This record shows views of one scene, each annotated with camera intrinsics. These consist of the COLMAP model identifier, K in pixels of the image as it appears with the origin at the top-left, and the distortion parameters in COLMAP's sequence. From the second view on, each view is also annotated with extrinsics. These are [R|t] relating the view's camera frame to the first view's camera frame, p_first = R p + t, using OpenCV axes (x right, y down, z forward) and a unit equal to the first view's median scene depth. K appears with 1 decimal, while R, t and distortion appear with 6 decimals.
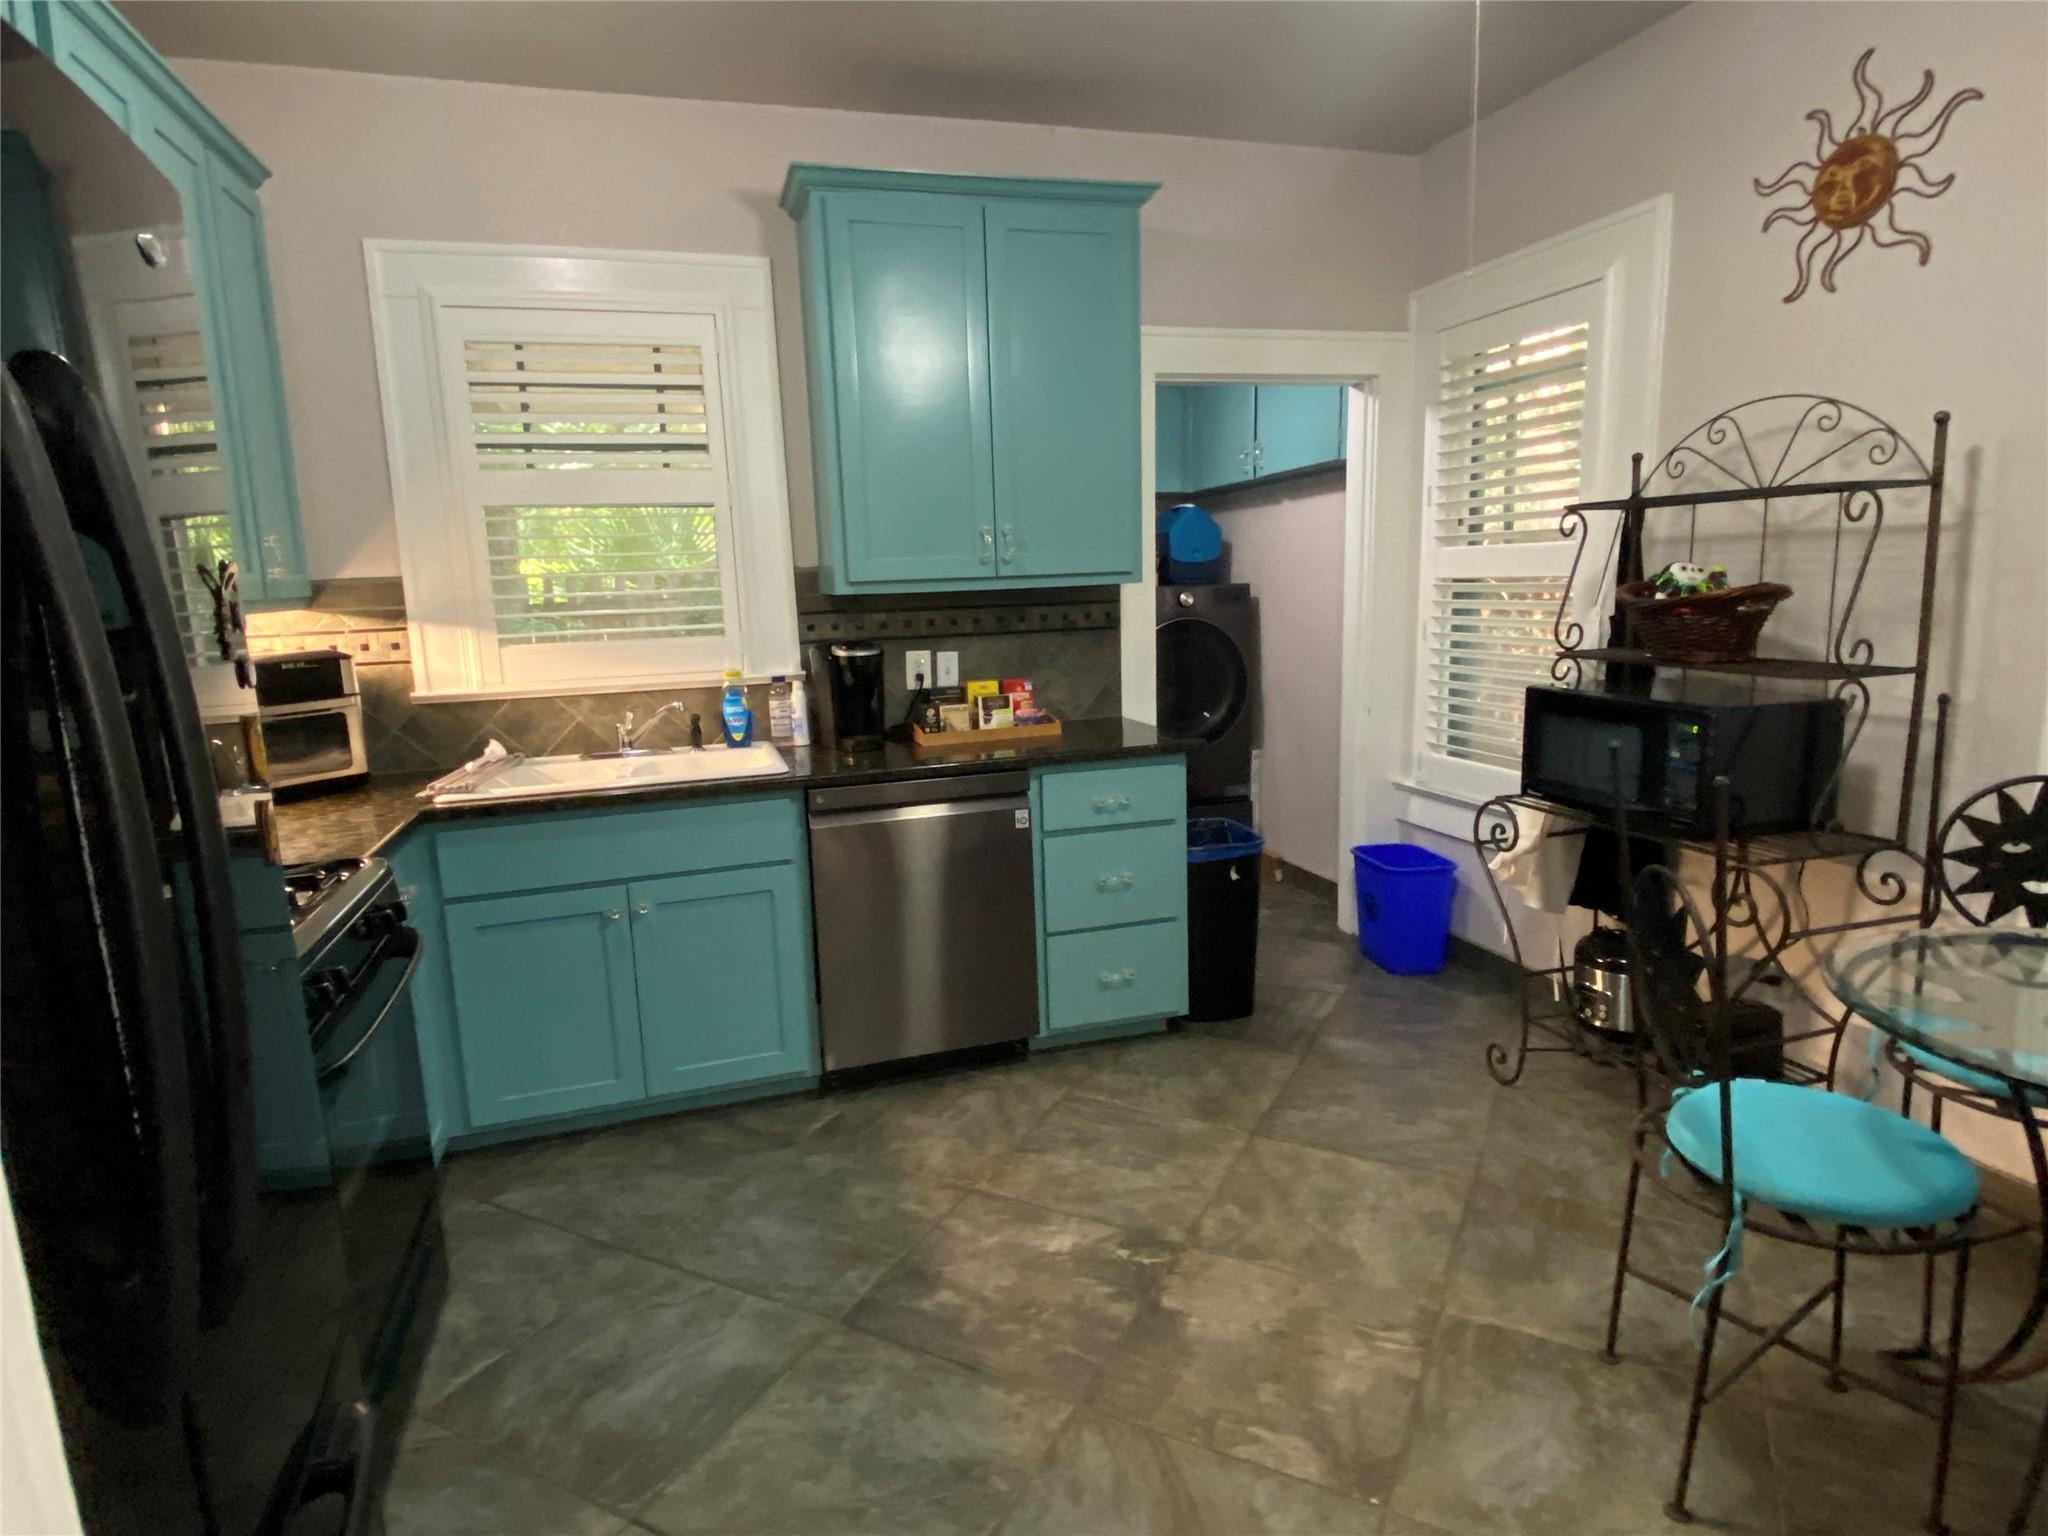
lens RADIAL K [[1128.0, 0, 1021.6], [0, 1128.0, 763.5], [0, 0, 1]] dist [0.005907, -0.000335]
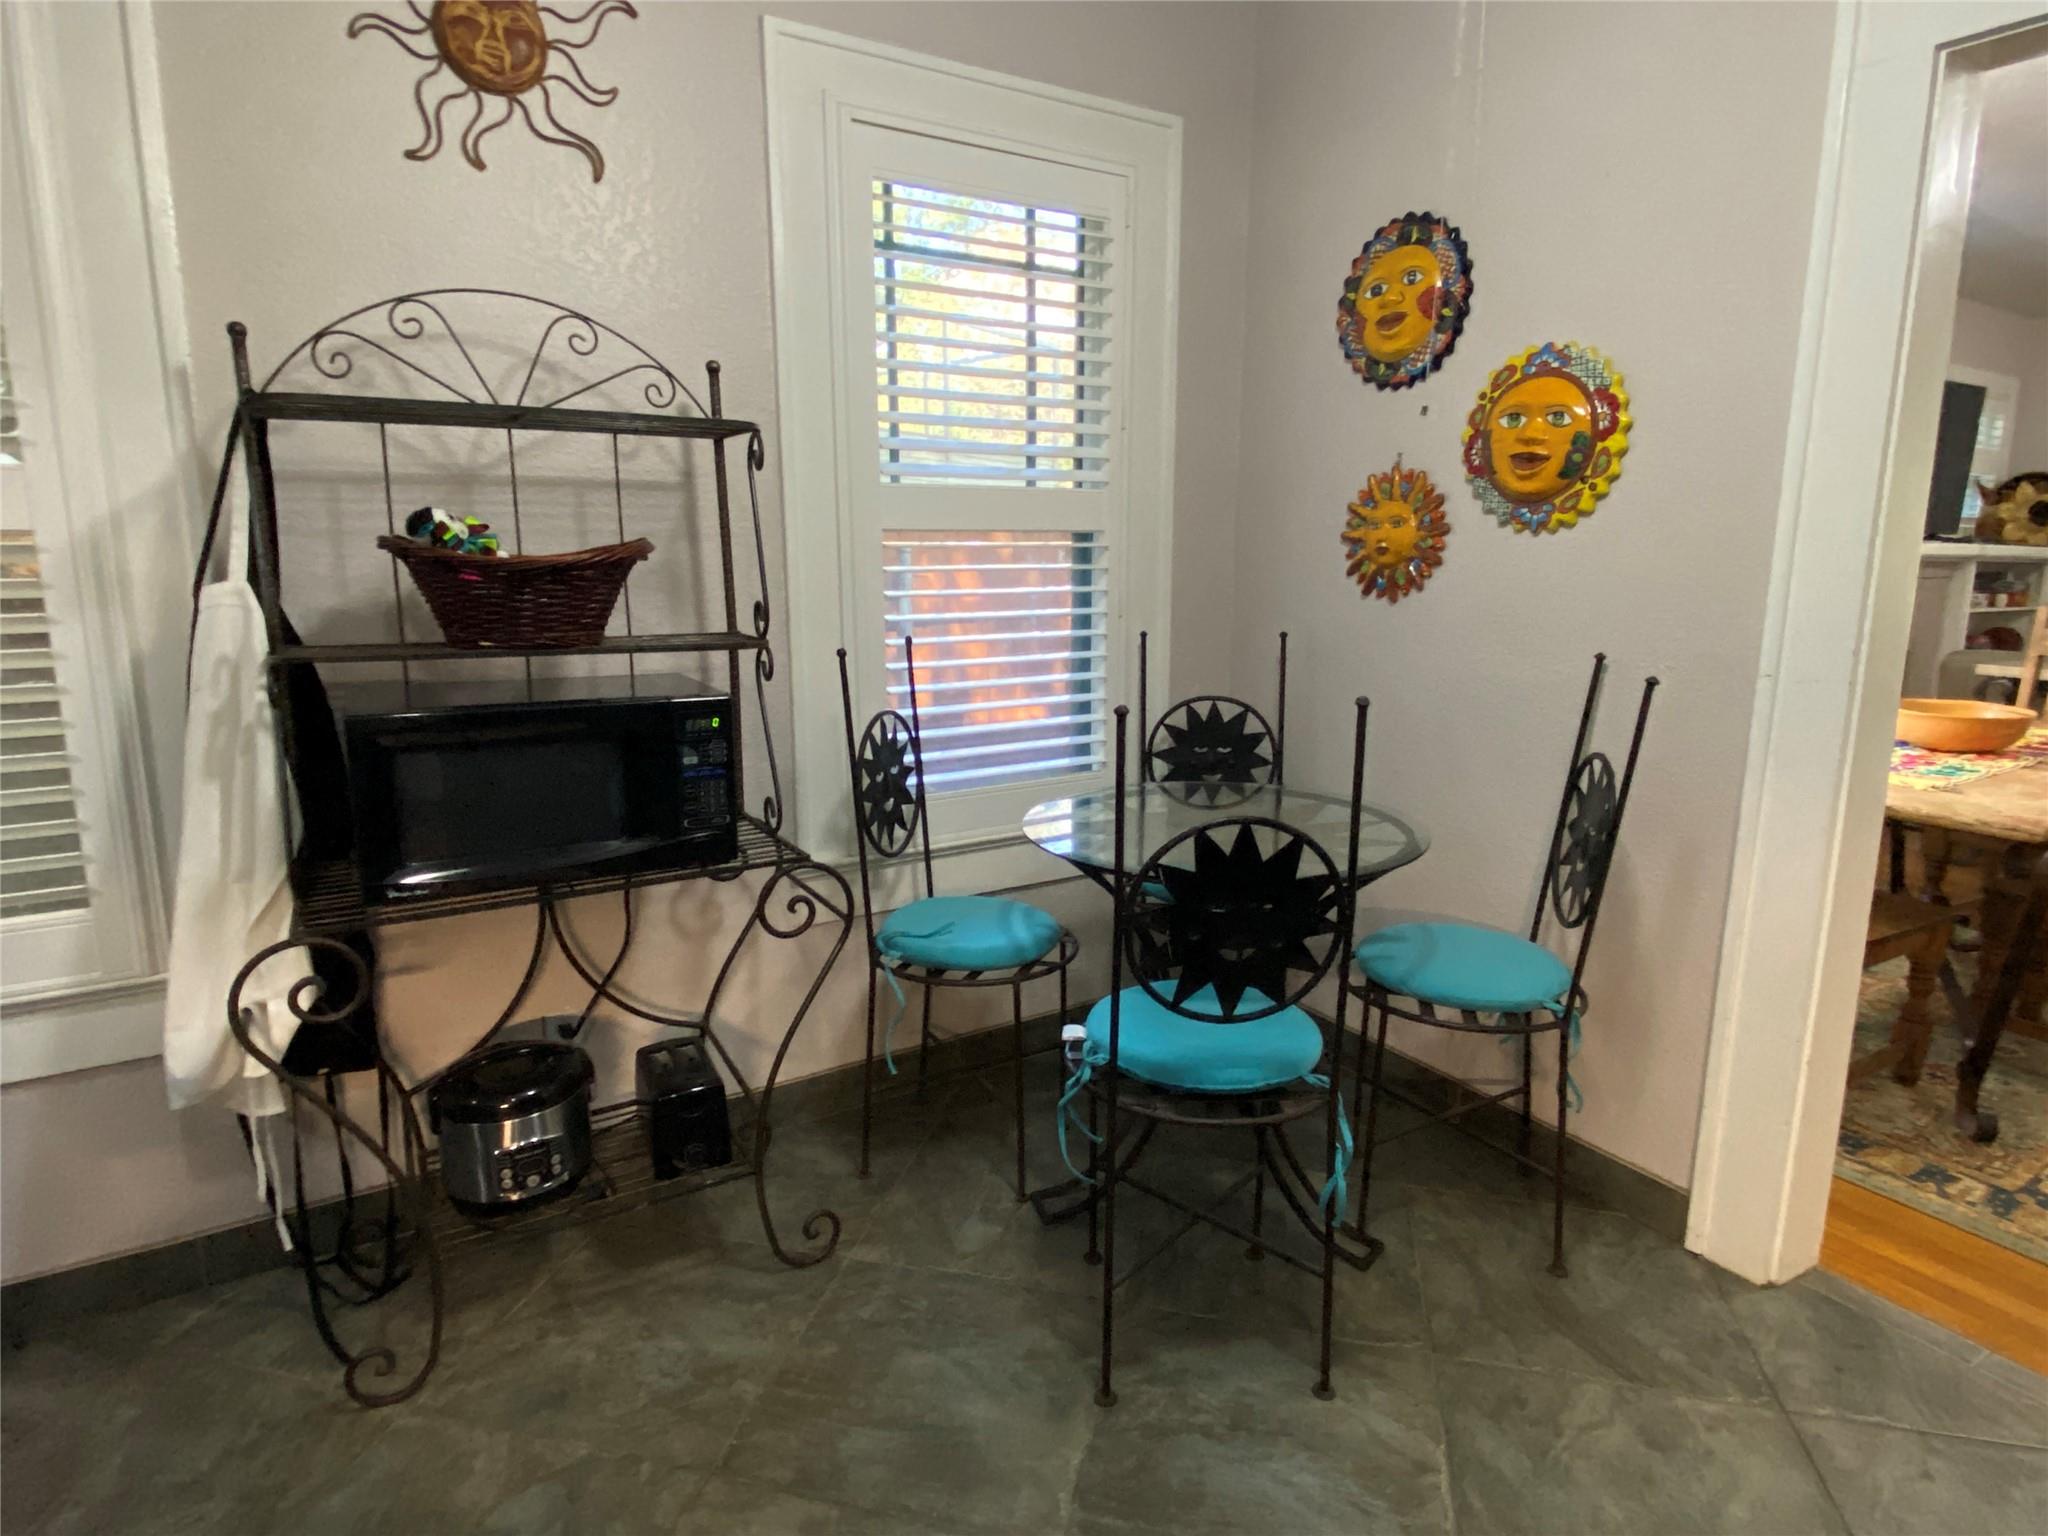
lens RADIAL K [[1128.0, 0, 1021.8], [0, 1128.0, 771.0], [0, 0, 1]] dist [0.005907, -0.000335]
pose [[-0.230816, -0.156657, 0.960303, -0.193202], [0.174659, 0.964252, 0.199282, -0.110118], [-0.957193, 0.213723, -0.195203, 0.914302]]
